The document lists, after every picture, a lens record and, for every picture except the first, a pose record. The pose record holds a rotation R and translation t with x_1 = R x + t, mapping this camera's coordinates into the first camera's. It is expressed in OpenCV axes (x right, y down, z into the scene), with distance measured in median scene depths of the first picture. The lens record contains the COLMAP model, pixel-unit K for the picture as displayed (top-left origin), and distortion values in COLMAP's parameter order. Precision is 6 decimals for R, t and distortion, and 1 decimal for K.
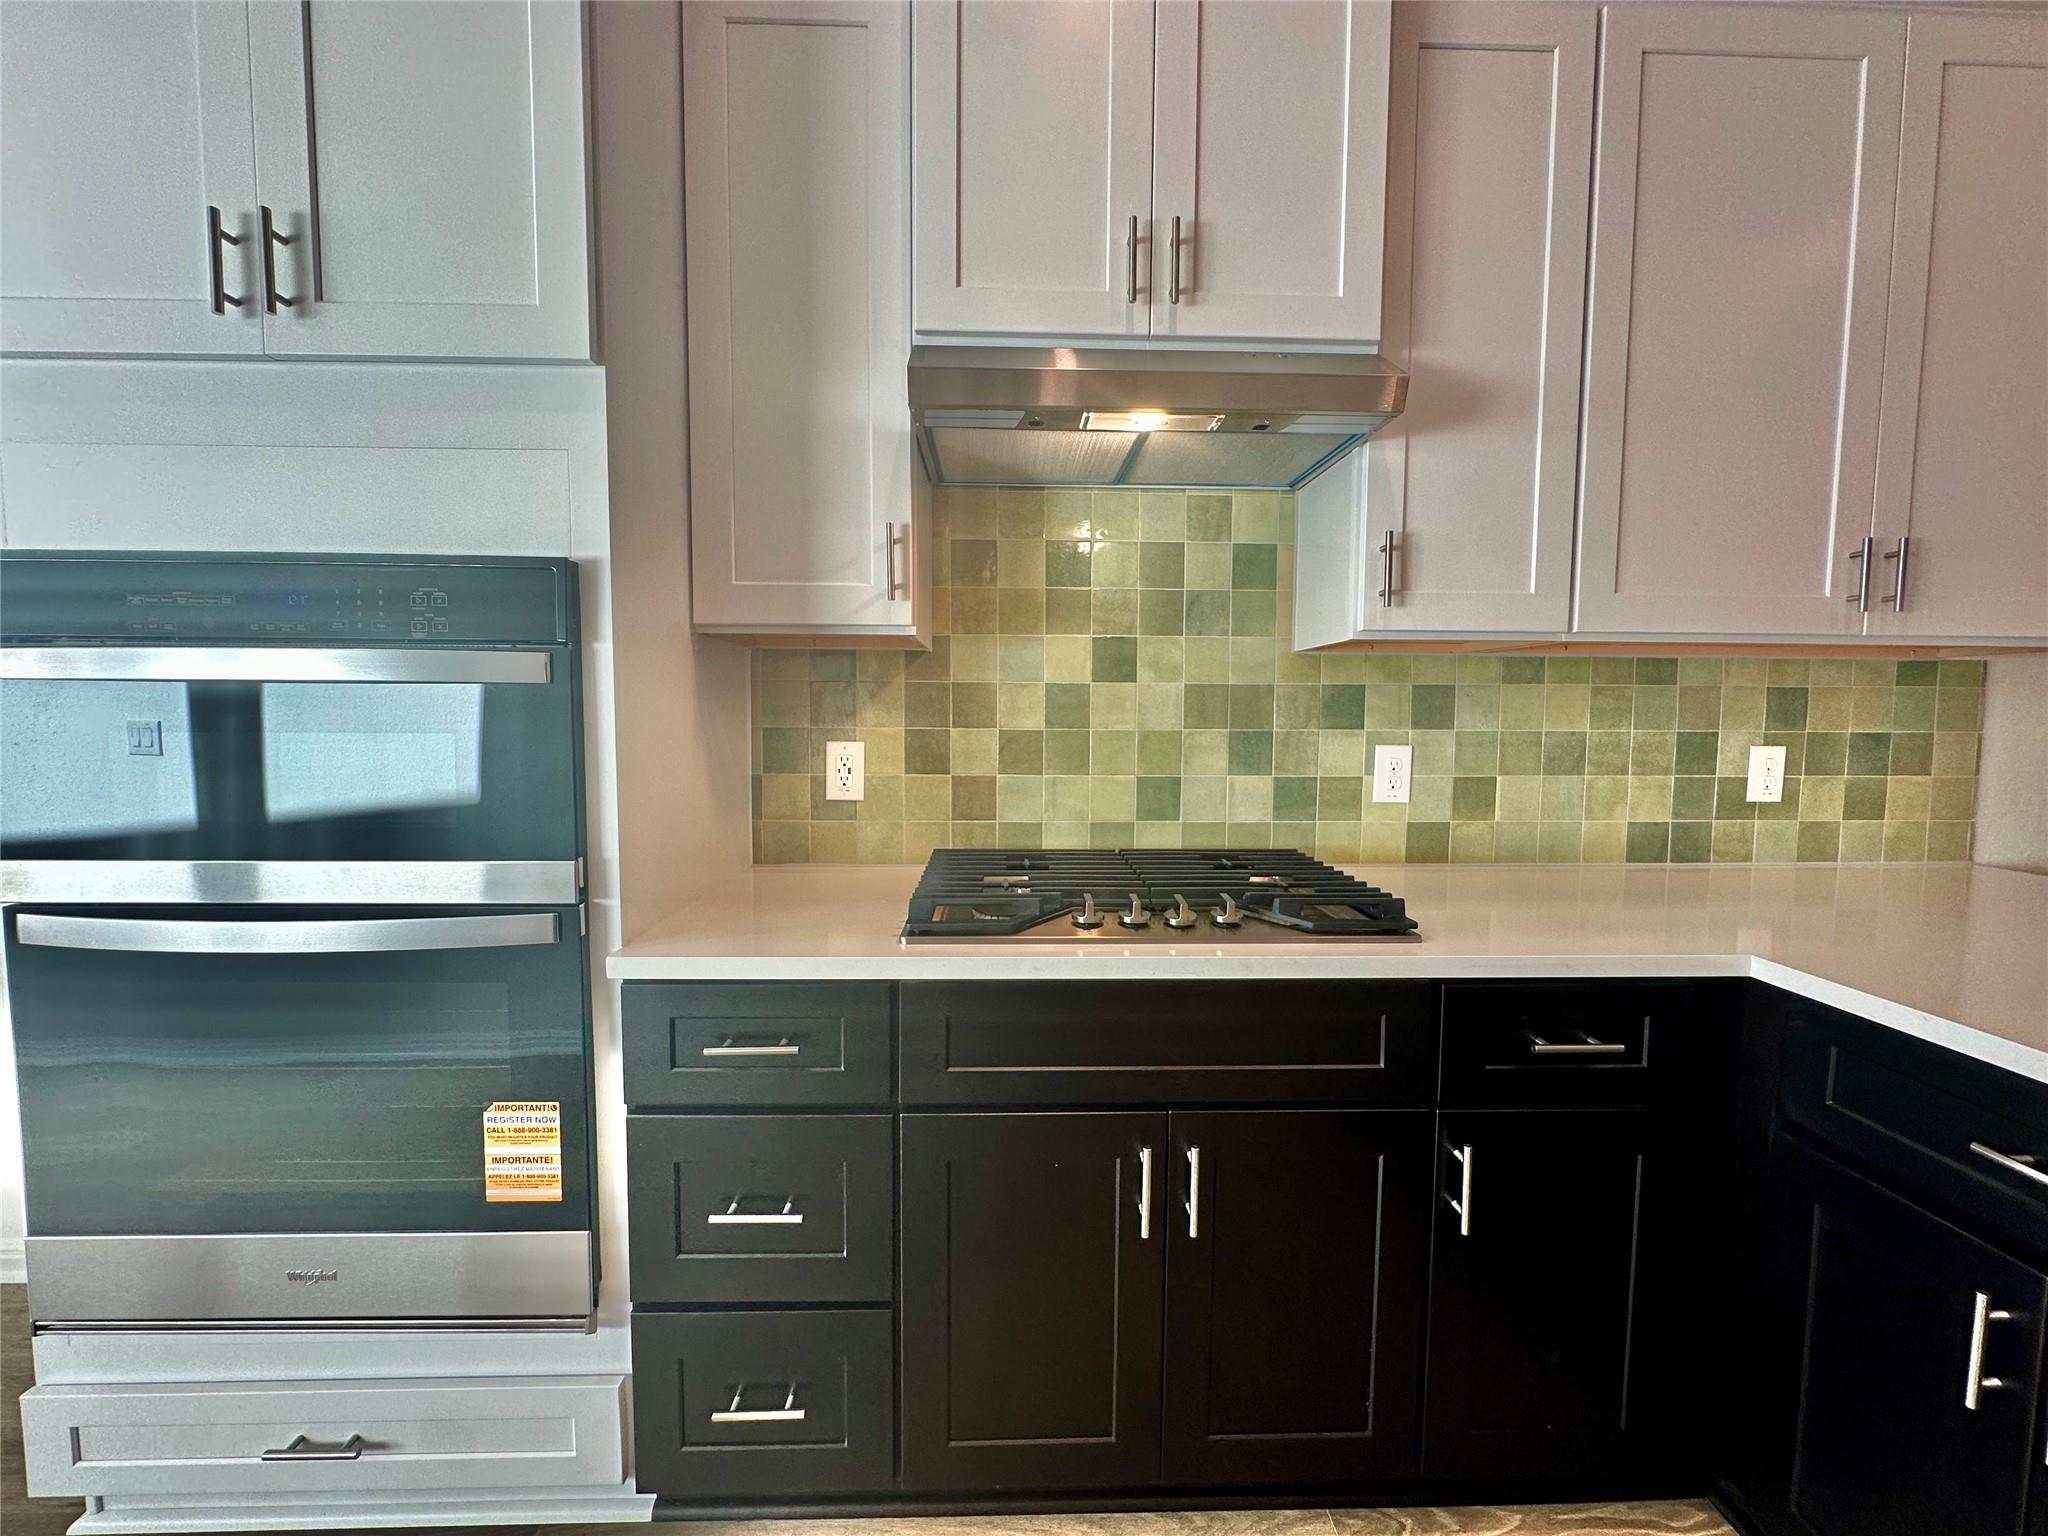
lens RADIAL K [[821.1, 0, 1024.0], [0, 821.1, 768.0], [0, 0, 1]] dist [-0.005615, 0.000662]
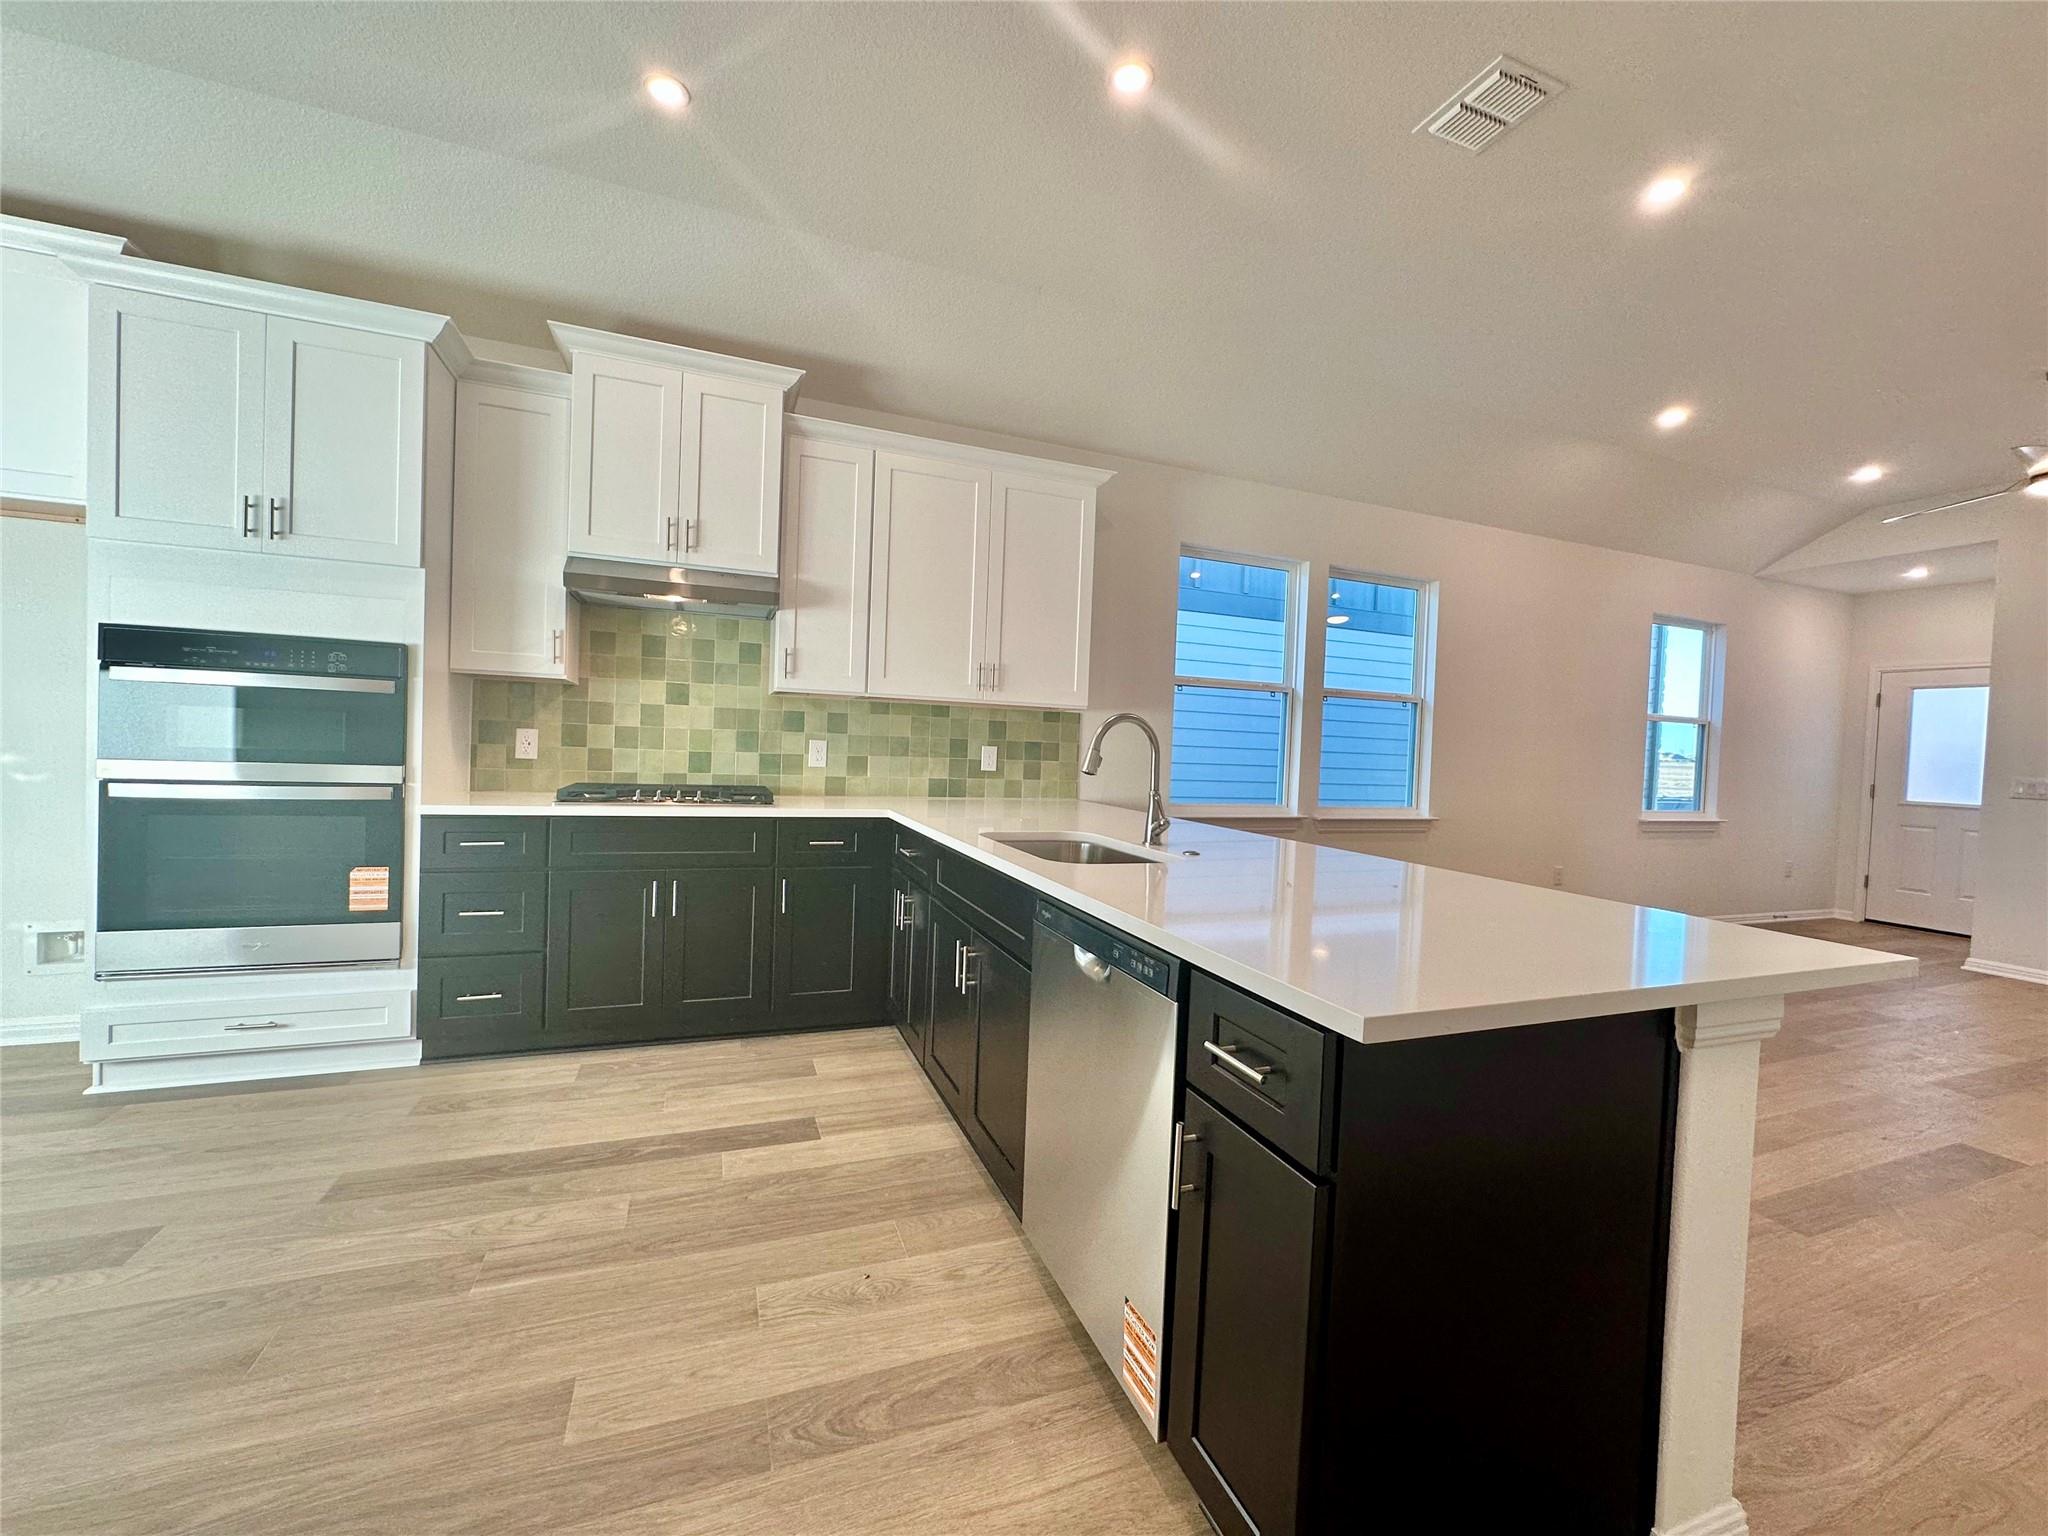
lens RADIAL K [[821.1, 0, 1024.0], [0, 821.1, 768.0], [0, 0, 1]] dist [-0.005615, 0.000662]
pose [[0.942737, 0.022702, 0.332764, 0.250886], [-0.011572, 0.999307, -0.035391, 0.118005], [-0.333337, 0.029513, 0.942346, -1.236122]]
